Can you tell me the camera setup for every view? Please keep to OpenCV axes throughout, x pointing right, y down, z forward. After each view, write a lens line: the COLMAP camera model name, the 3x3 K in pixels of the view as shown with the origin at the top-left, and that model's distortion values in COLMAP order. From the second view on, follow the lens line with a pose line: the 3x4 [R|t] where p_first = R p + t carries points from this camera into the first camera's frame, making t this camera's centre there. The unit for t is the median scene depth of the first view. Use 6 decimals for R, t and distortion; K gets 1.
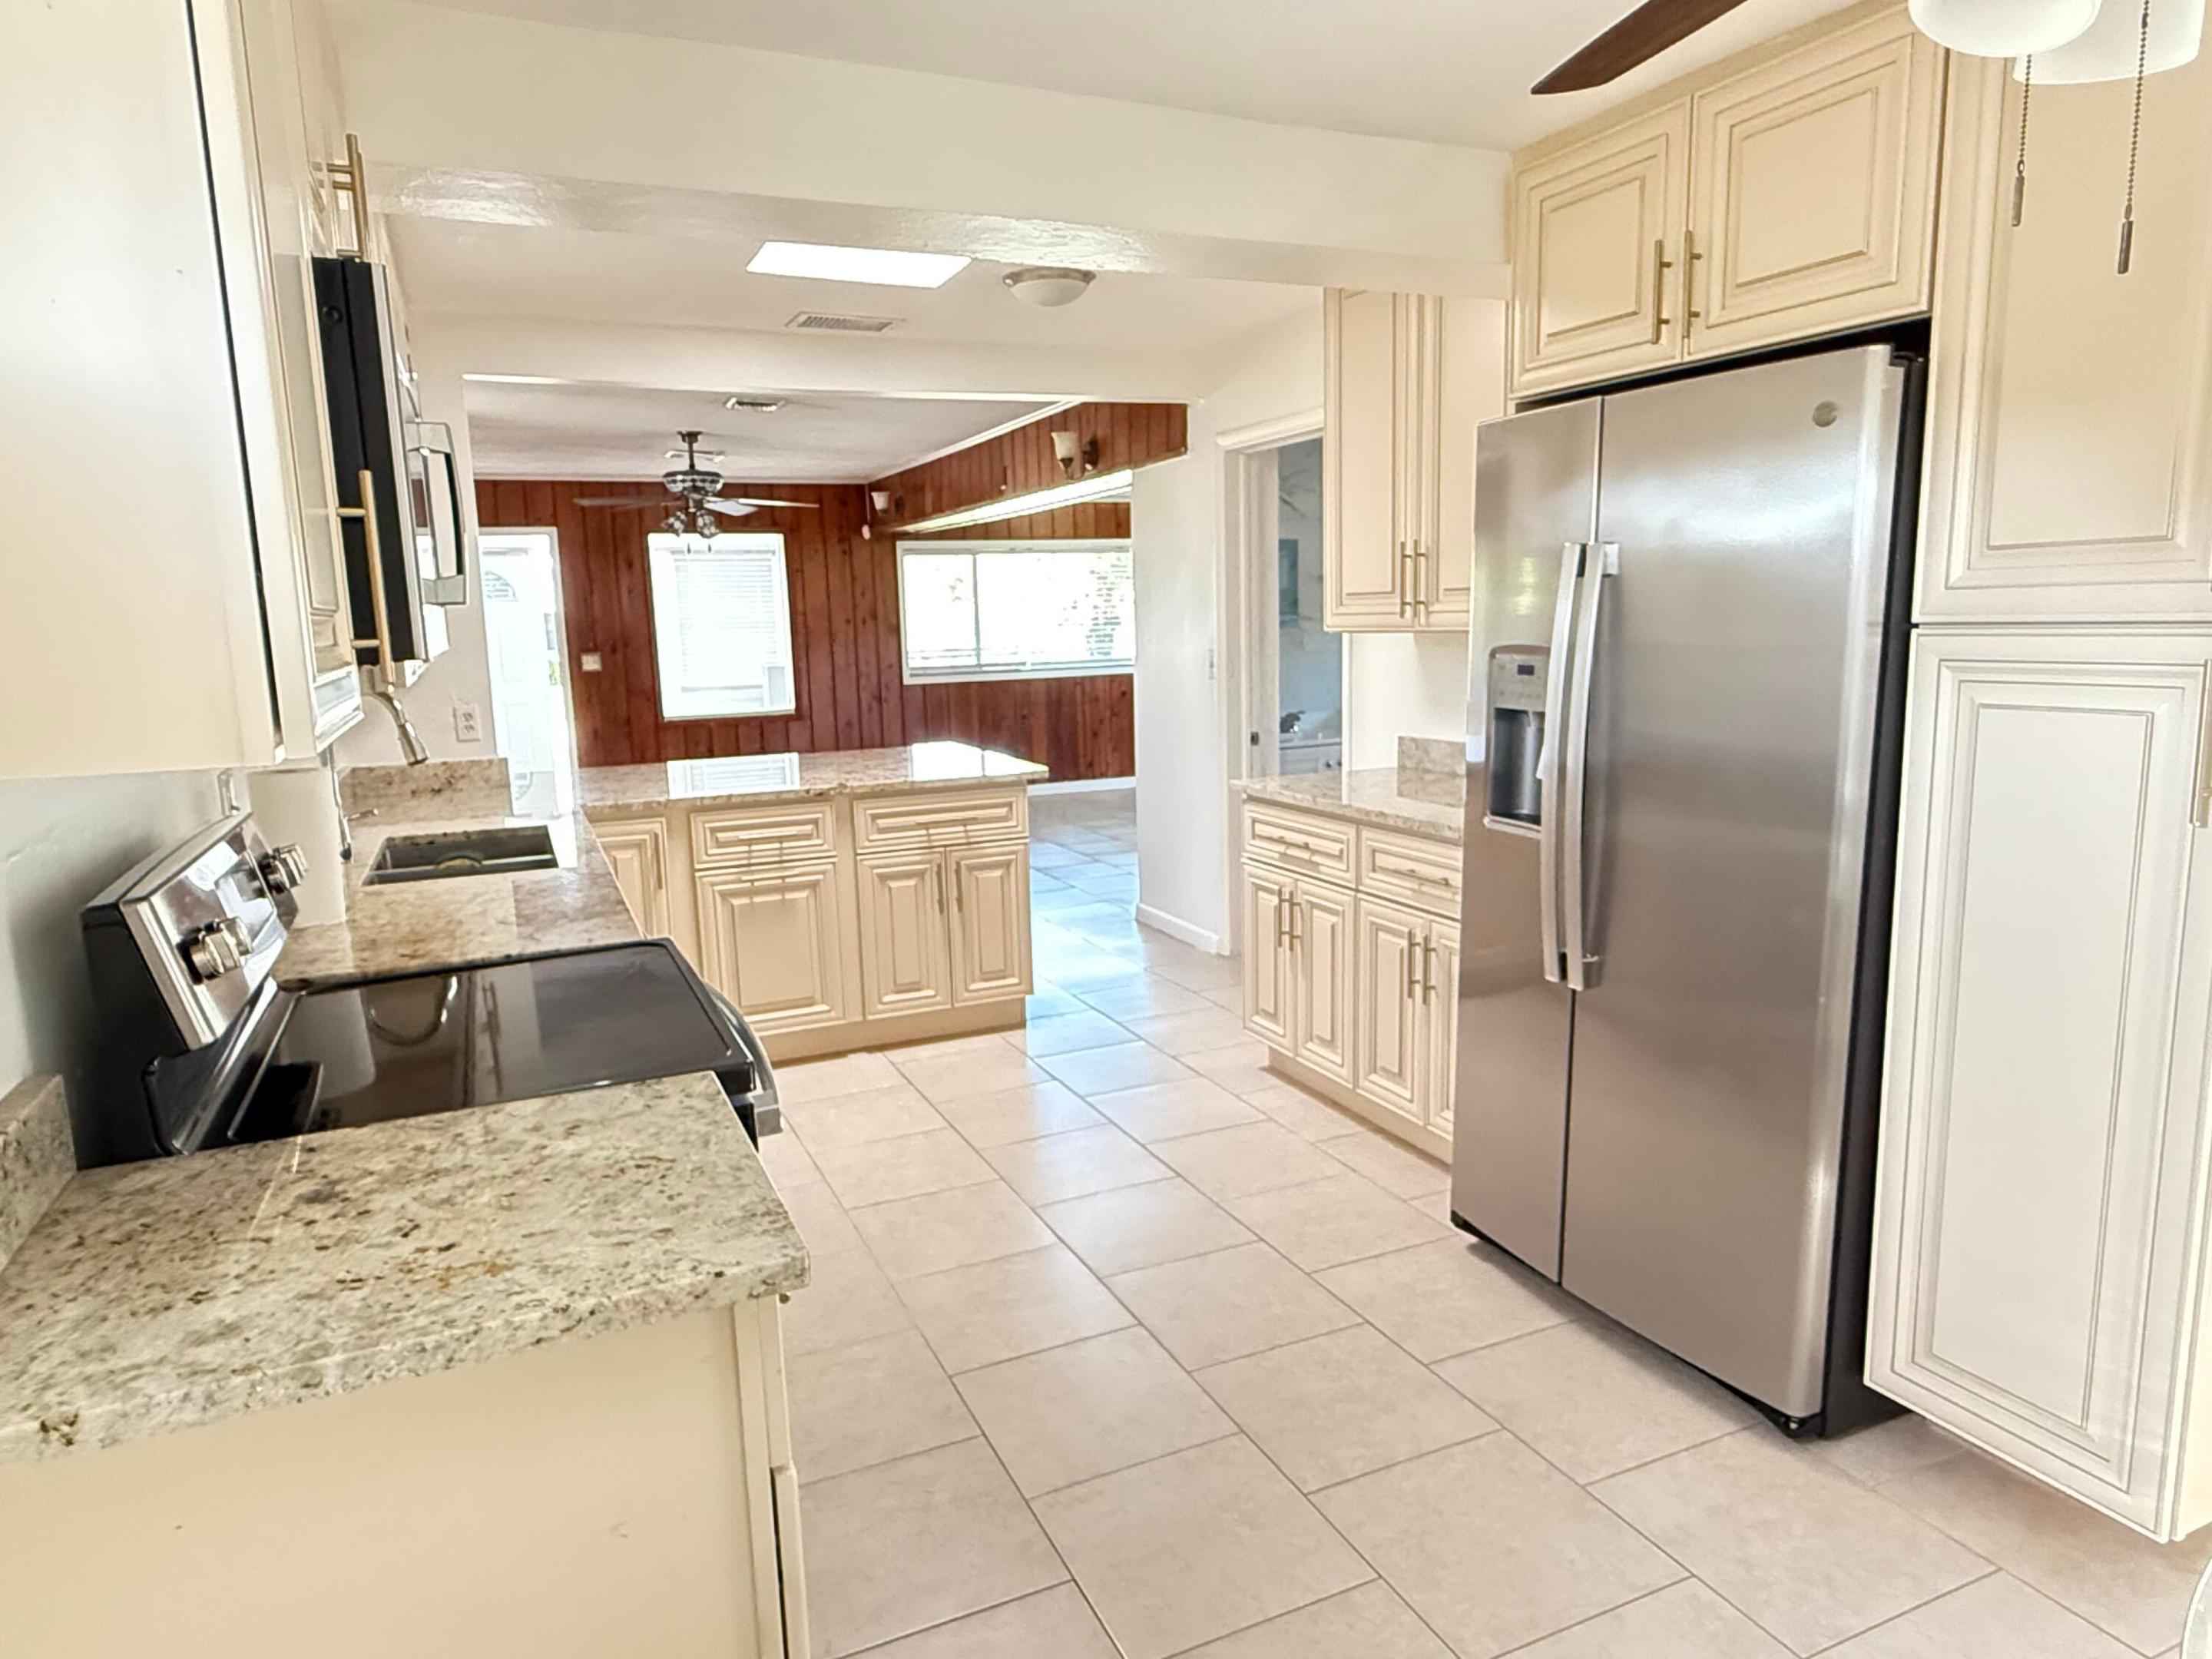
lens RADIAL K [[1368.2, 0, 1096.0], [0, 1368.2, 828.5], [0, 0, 1]] dist [0.002612, -0.000851]
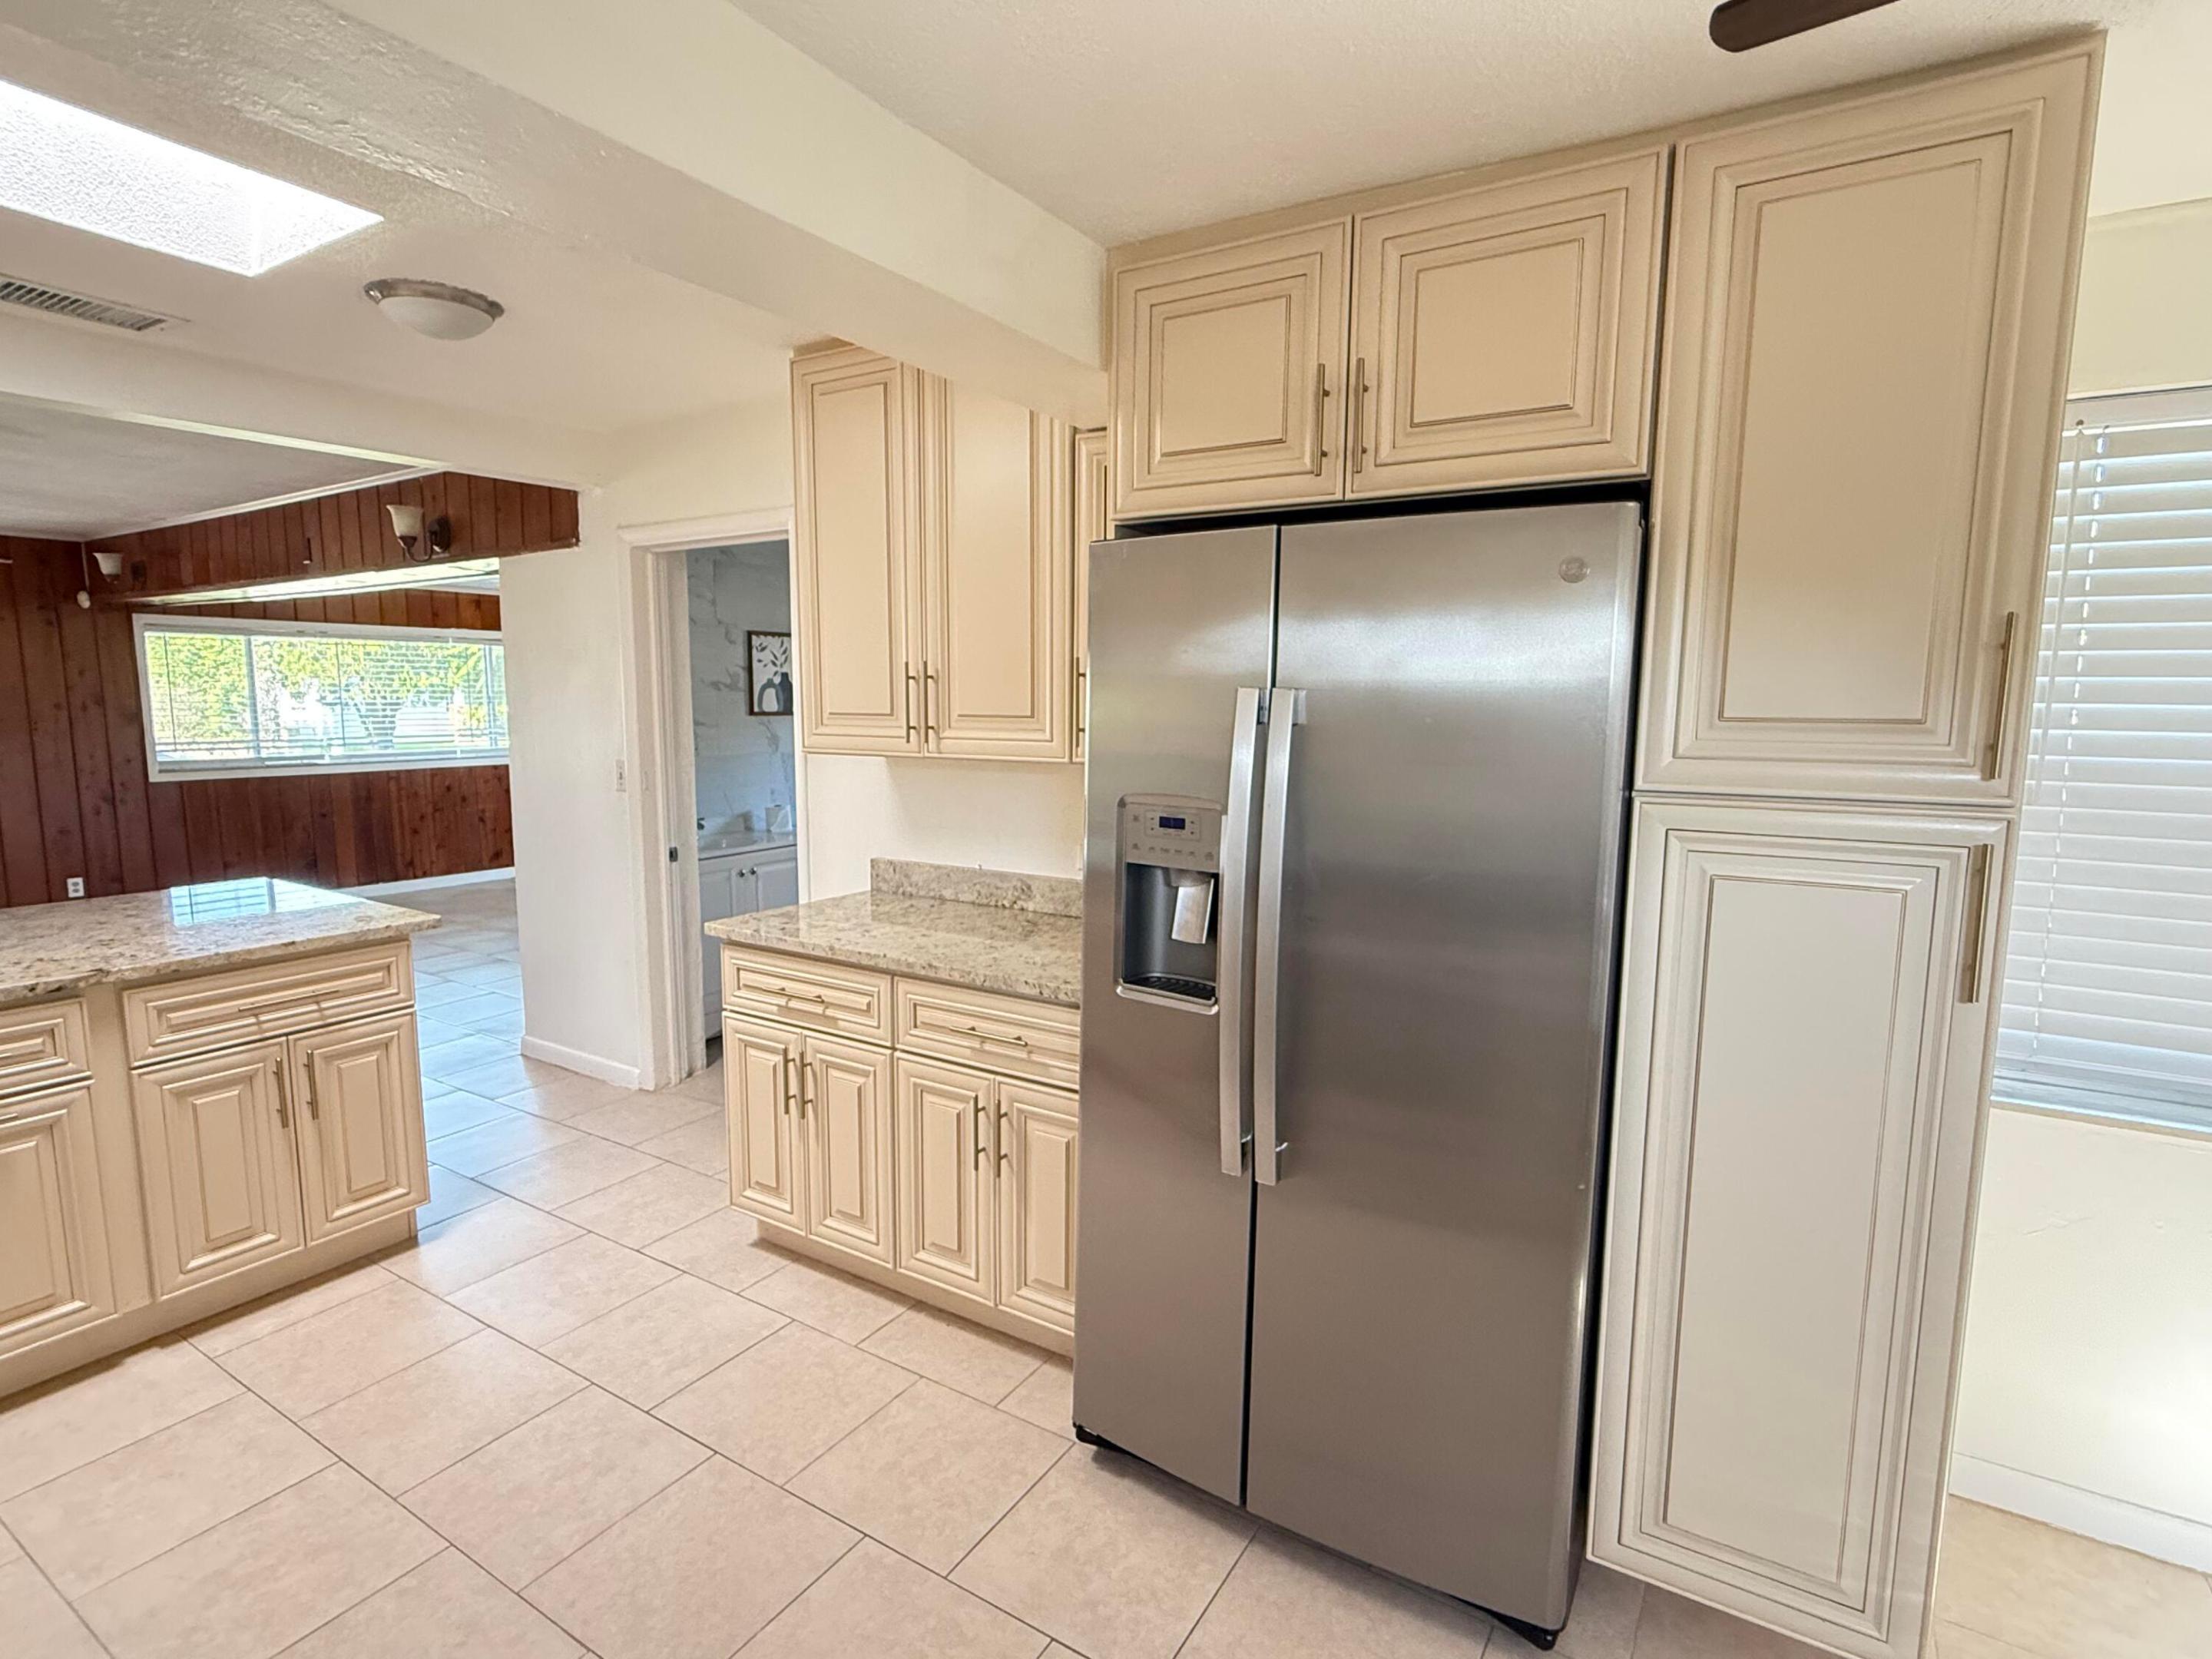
lens RADIAL K [[1098.8, 0, 1105.4], [0, 1098.8, 833.2], [0, 0, 1]] dist [0.001998, -0.000620]
pose [[0.829935, -0.036262, 0.556681, -0.074673], [0.058543, 0.998036, -0.022267, -0.060150], [-0.554780, 0.051070, 0.830428, 0.271575]]
